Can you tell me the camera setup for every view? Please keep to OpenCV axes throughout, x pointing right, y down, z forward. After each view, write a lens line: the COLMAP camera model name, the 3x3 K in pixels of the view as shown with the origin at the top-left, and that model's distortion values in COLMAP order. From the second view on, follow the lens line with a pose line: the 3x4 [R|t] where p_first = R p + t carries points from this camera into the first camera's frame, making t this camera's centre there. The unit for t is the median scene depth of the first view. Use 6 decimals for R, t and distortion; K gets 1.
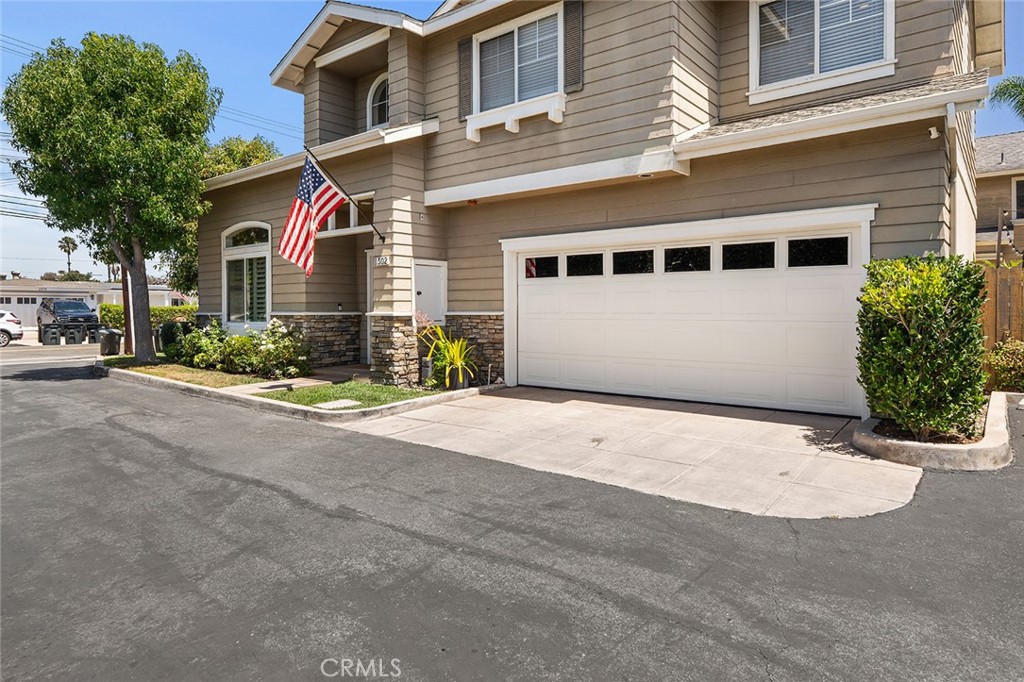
lens RADIAL K [[616.8, 0, 511.6], [0, 616.8, 337.3], [0, 0, 1]] dist [-0.024433, -0.003893]
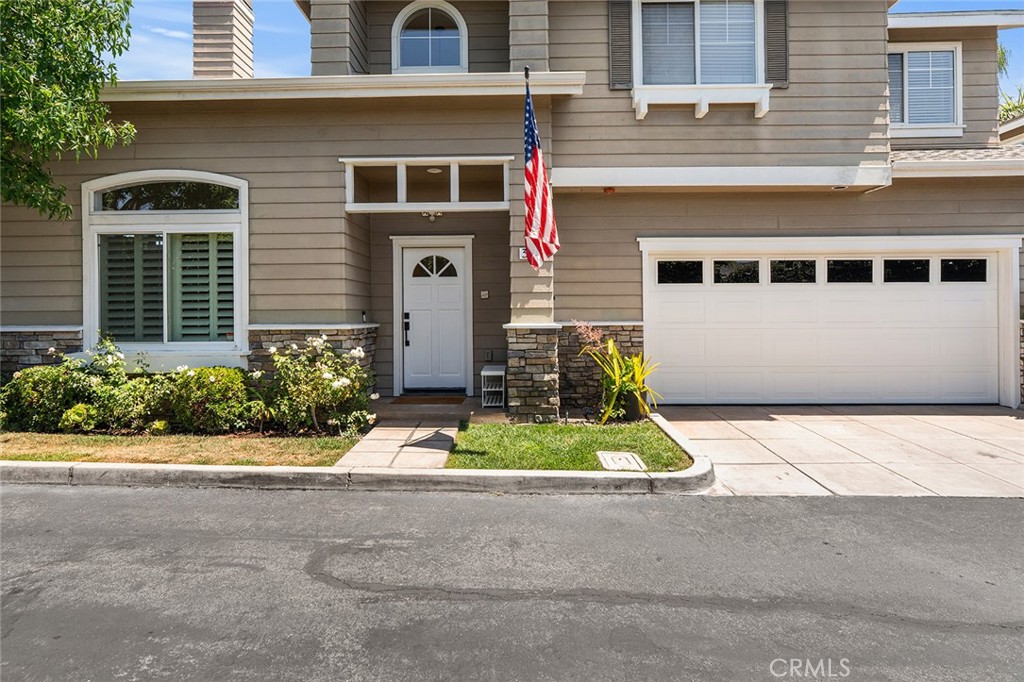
lens RADIAL K [[552.4, 0, 511.9], [0, 552.4, 330.3], [0, 0, 1]] dist [-0.019189, 0.002066]
pose [[0.792825, -0.013786, 0.609294, -0.692283], [0.031661, 0.999326, -0.018587, -0.023172], [-0.608627, 0.034027, 0.792727, 0.554076]]
